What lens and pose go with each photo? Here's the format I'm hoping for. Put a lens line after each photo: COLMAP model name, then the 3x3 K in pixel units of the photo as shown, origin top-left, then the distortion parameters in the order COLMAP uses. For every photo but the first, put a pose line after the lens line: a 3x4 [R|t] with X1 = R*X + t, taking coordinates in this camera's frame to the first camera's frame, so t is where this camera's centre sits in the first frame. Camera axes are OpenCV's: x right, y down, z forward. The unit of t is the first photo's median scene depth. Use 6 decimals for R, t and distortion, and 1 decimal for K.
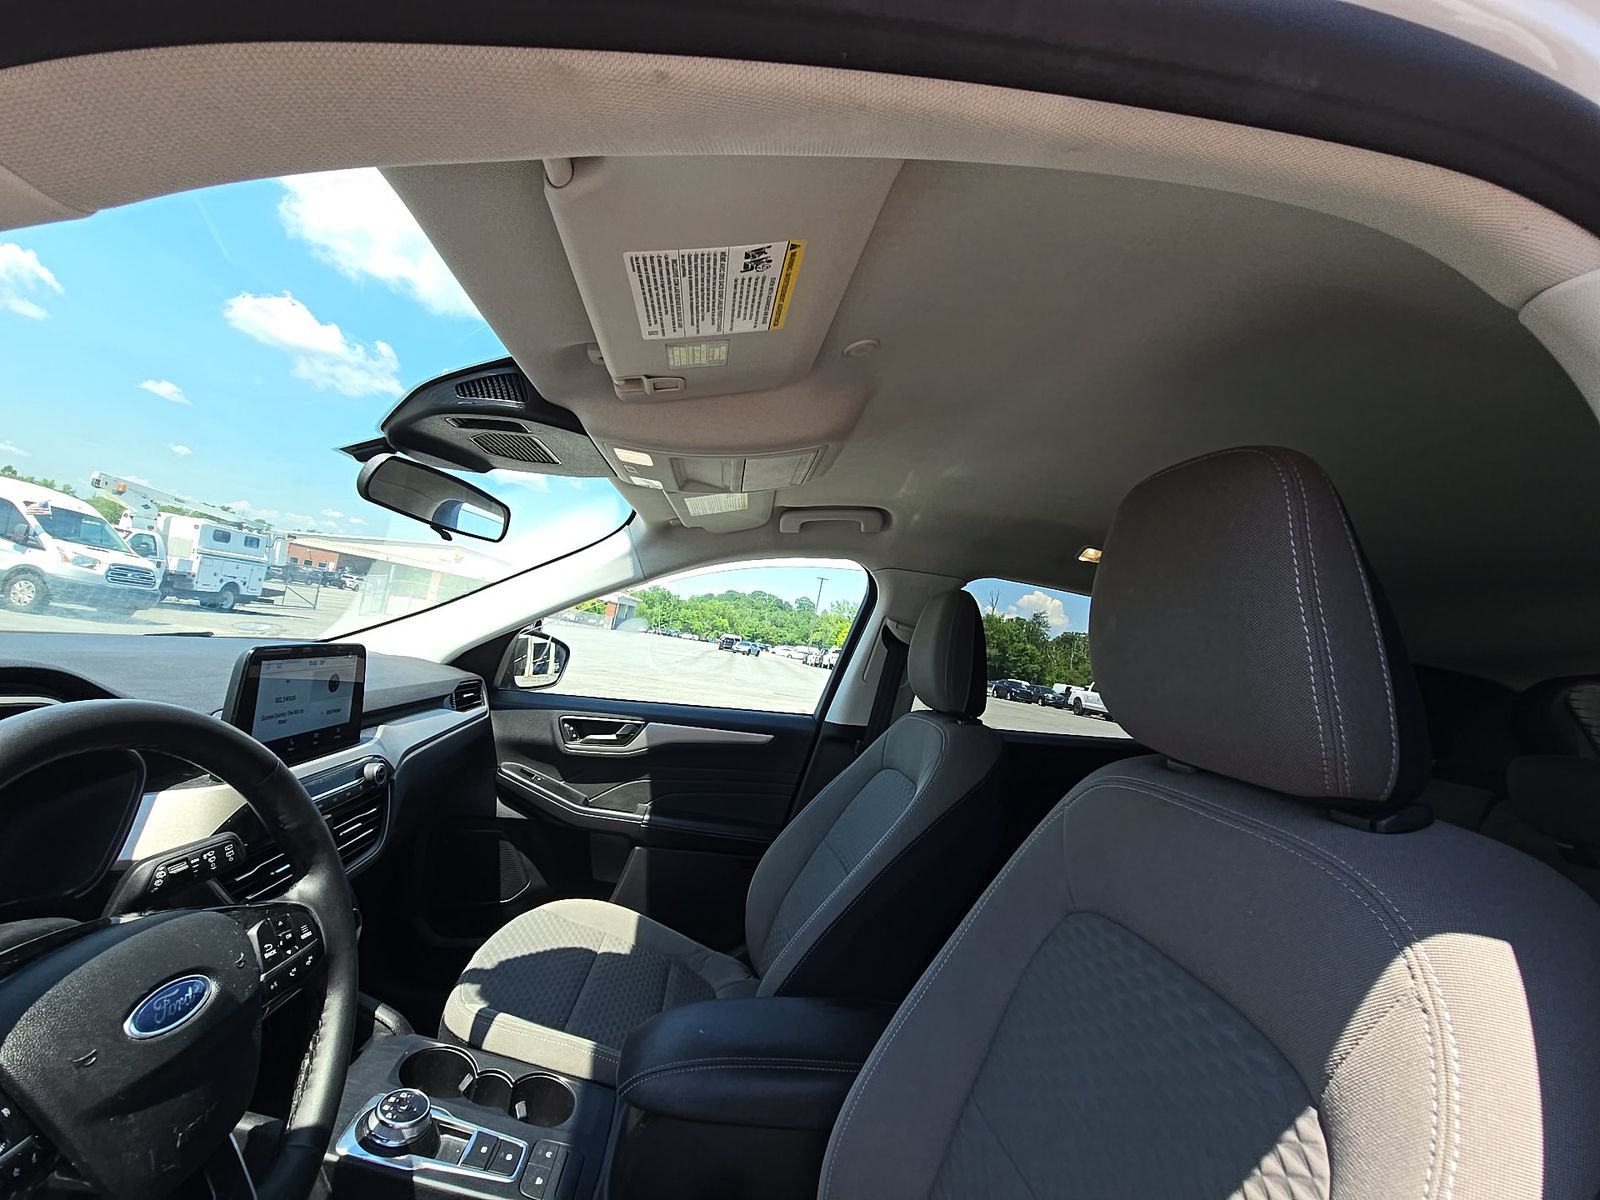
lens RADIAL K [[645.1, 0, 802.0], [0, 645.1, 593.8], [0, 0, 1]] dist [0.008915, -0.006562]
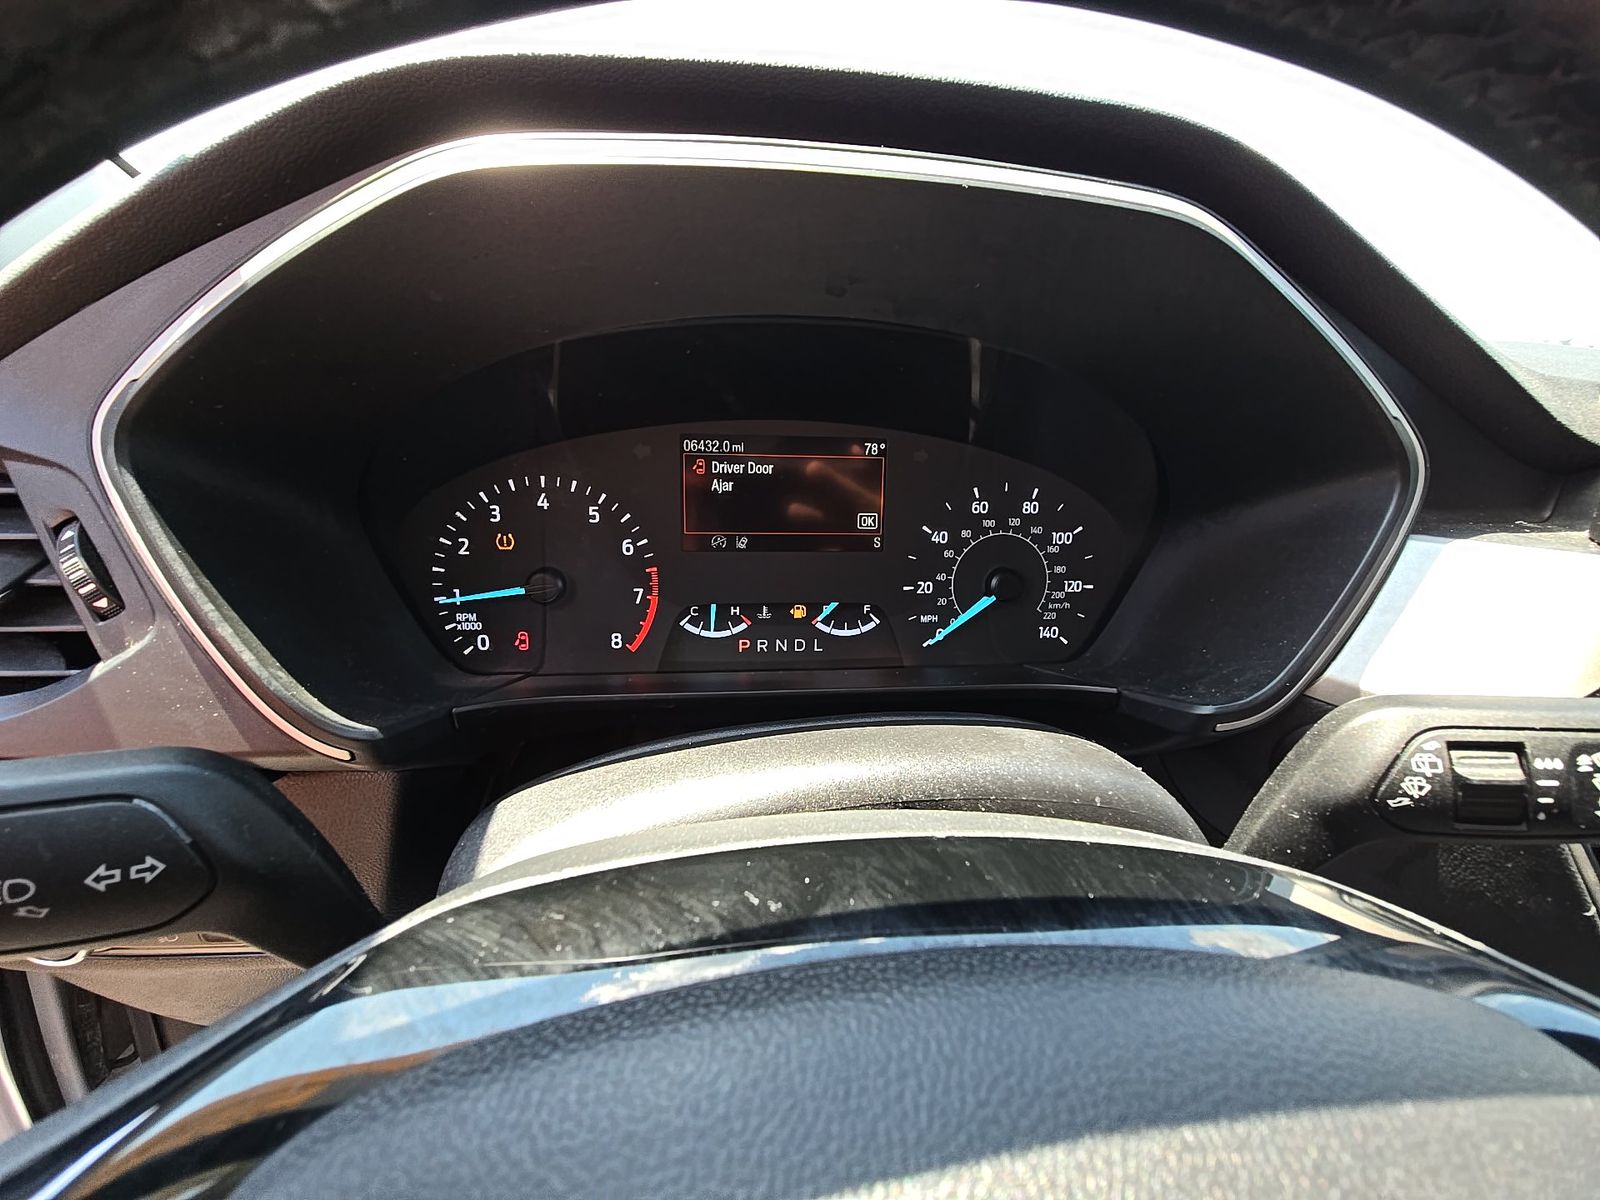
lens RADIAL K [[645.1, 0, 801.0], [0, 645.1, 582.2], [0, 0, 1]] dist [0.008915, -0.006562]
pose [[0.002334, 0.170843, -0.985296, -0.409044], [0.046444, 0.984216, 0.170766, 0.164444], [0.998918, -0.046160, -0.005638, 0.411208]]
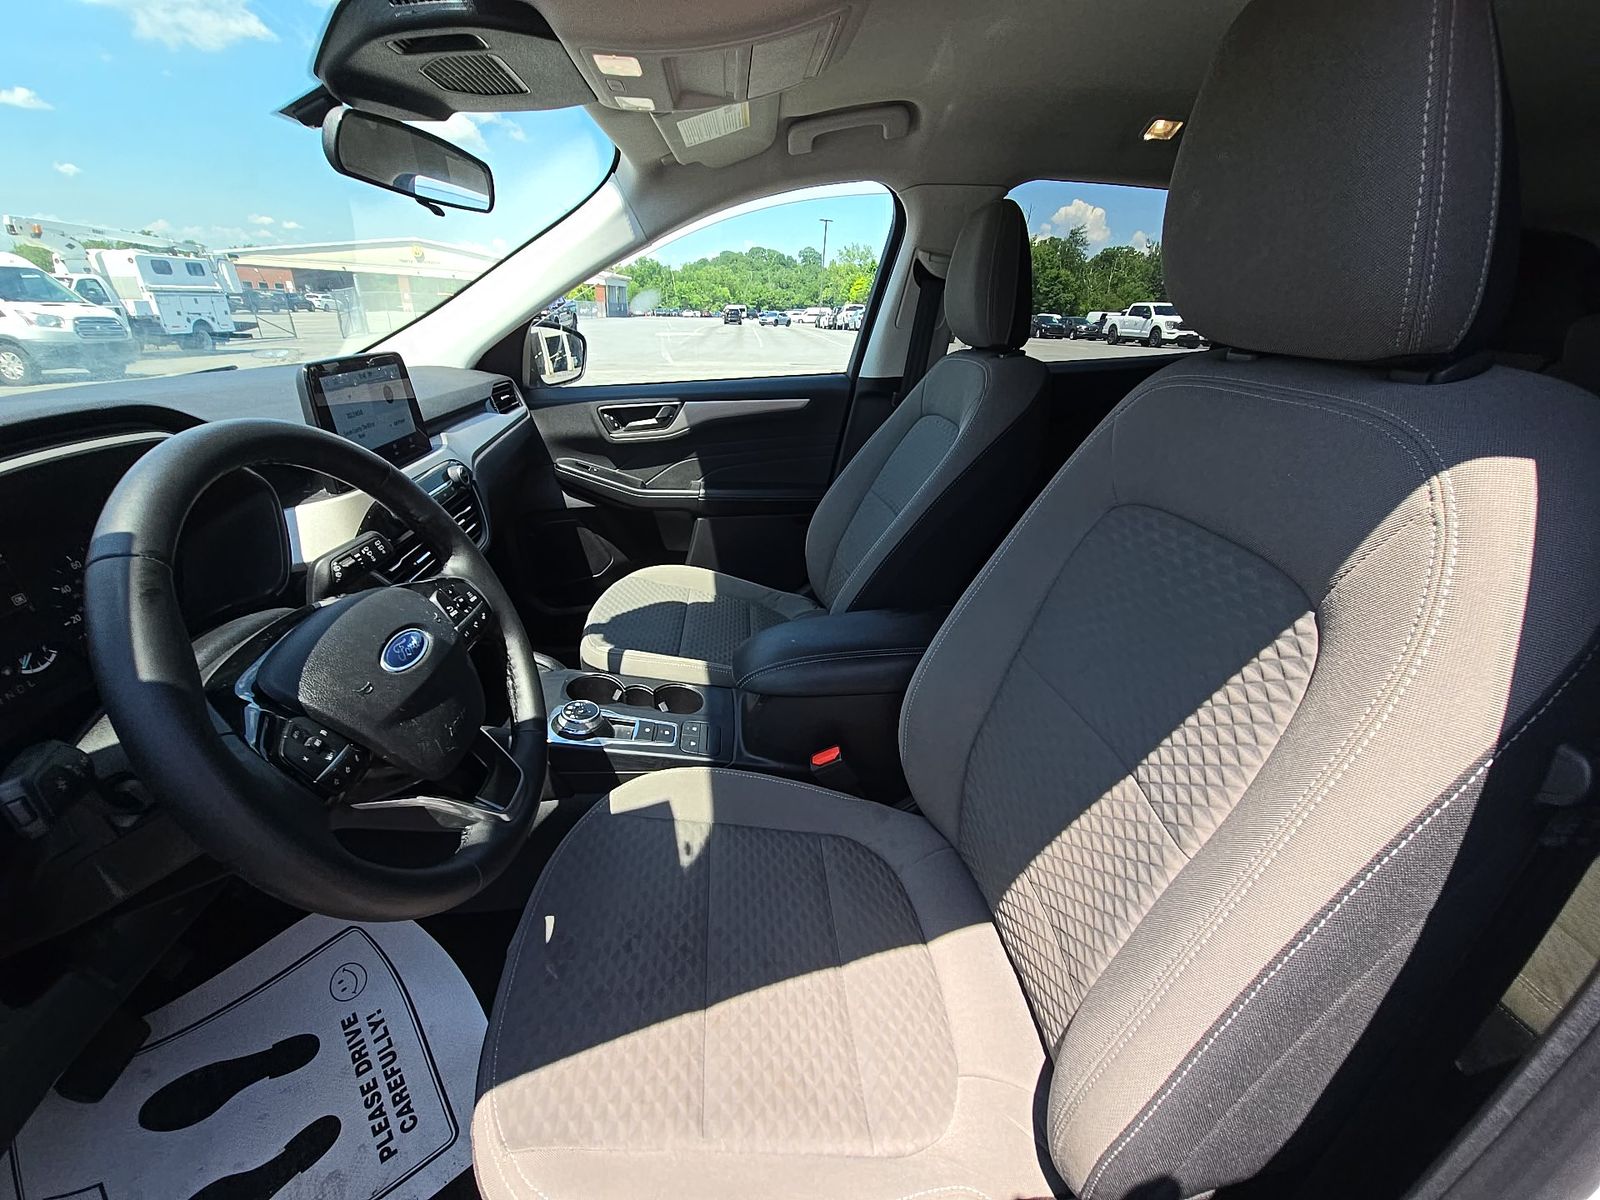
lens RADIAL K [[645.1, 0, 802.1], [0, 645.1, 590.1], [0, 0, 1]] dist [0.008915, -0.006562]
pose [[0.991217, -0.114320, -0.066480, -0.040354], [0.132167, 0.873637, 0.468285, 0.014731], [0.004545, -0.472958, 0.881073, -0.036750]]
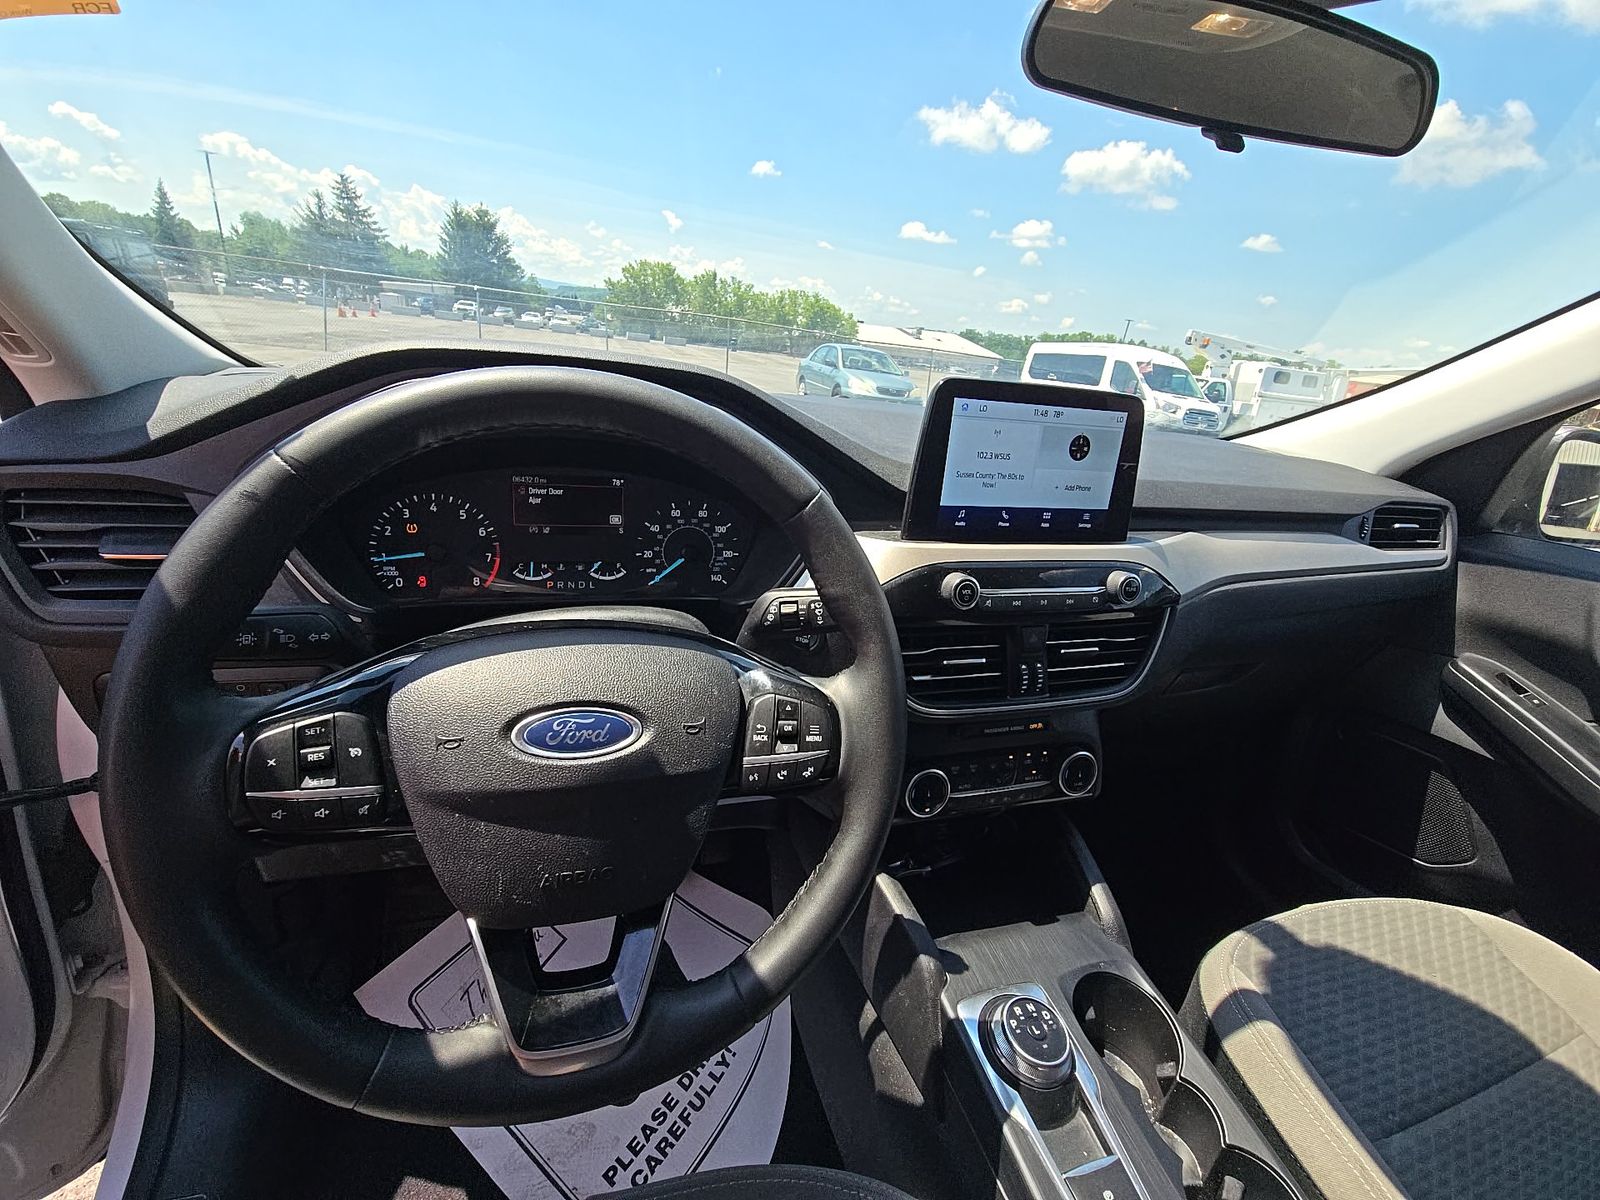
lens RADIAL K [[645.1, 0, 798.6], [0, 645.1, 587.0], [0, 0, 1]] dist [0.008915, -0.006562]
pose [[0.206133, 0.209830, -0.955762, -0.064381], [0.008984, 0.976291, 0.216275, 0.118582], [0.978483, -0.053168, 0.199361, 0.494171]]
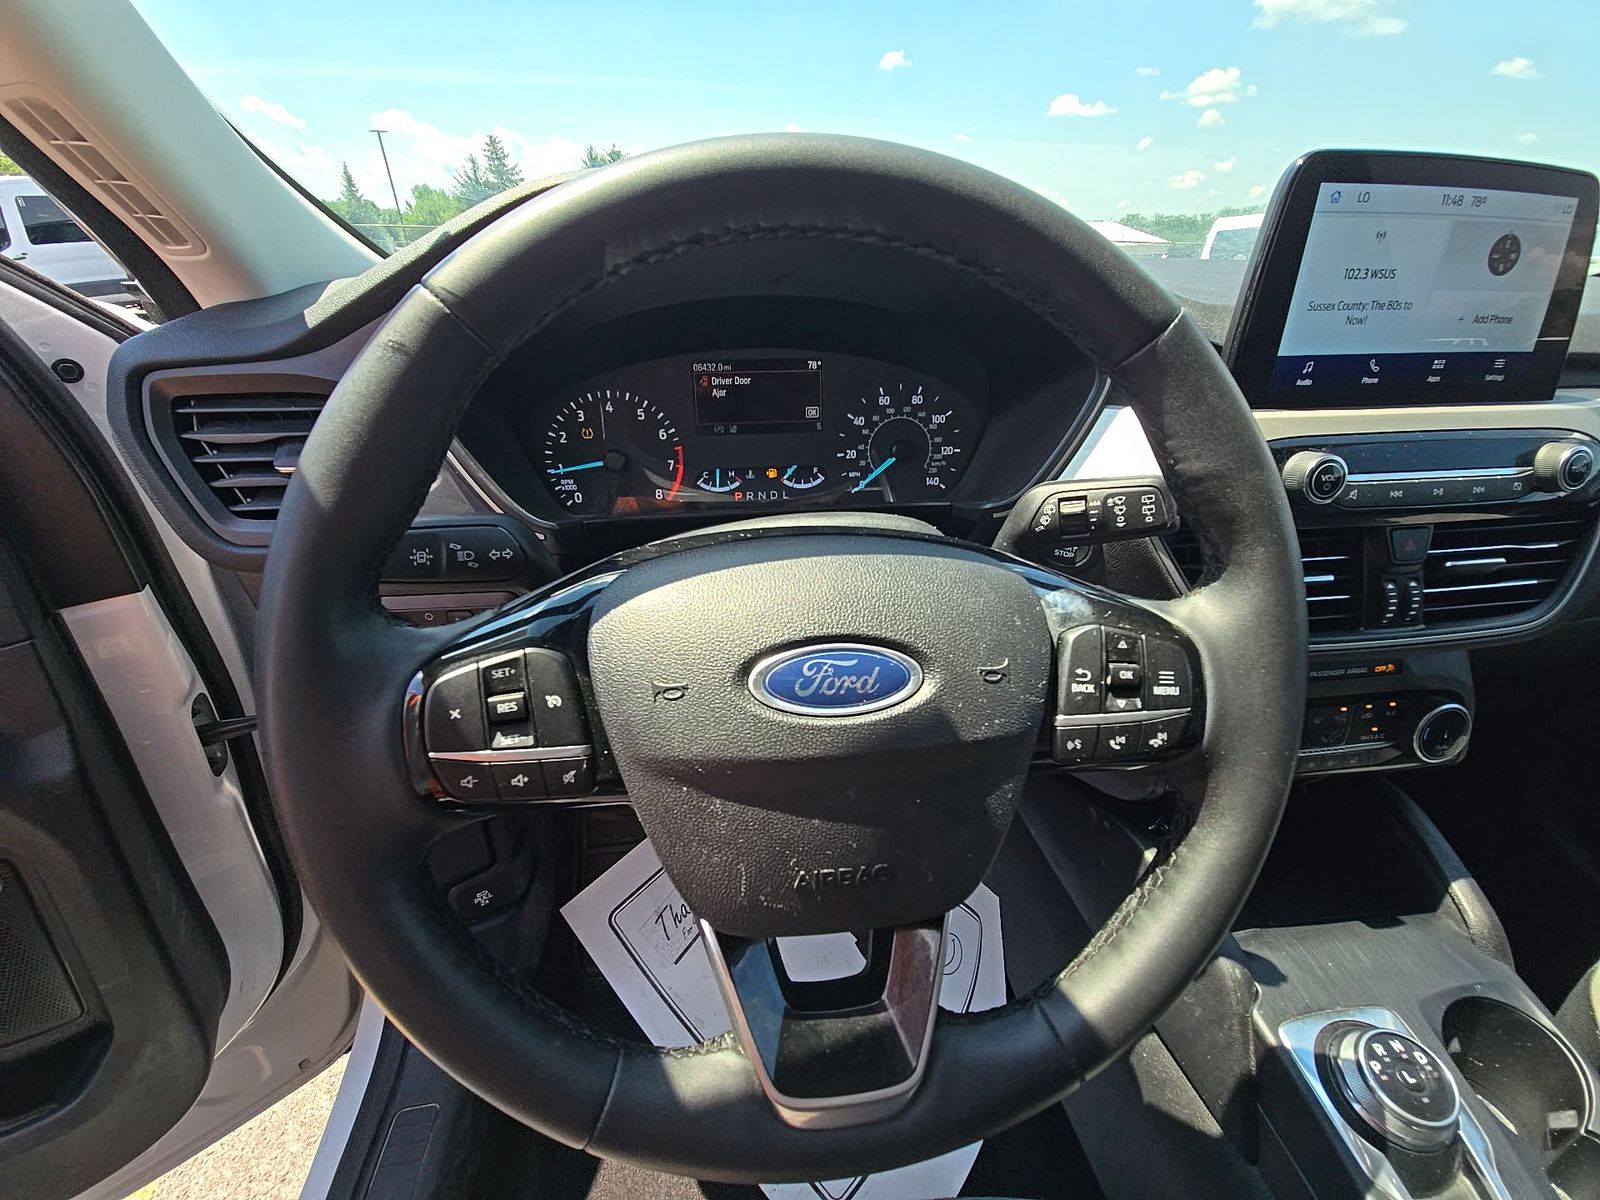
lens RADIAL K [[645.1, 0, 802.6], [0, 645.1, 582.1], [0, 0, 1]] dist [0.008915, -0.006562]
pose [[0.015350, 0.302848, -0.952915, -0.193771], [0.083866, 0.949279, 0.303043, 0.163115], [0.996359, -0.084569, -0.010827, 0.431690]]
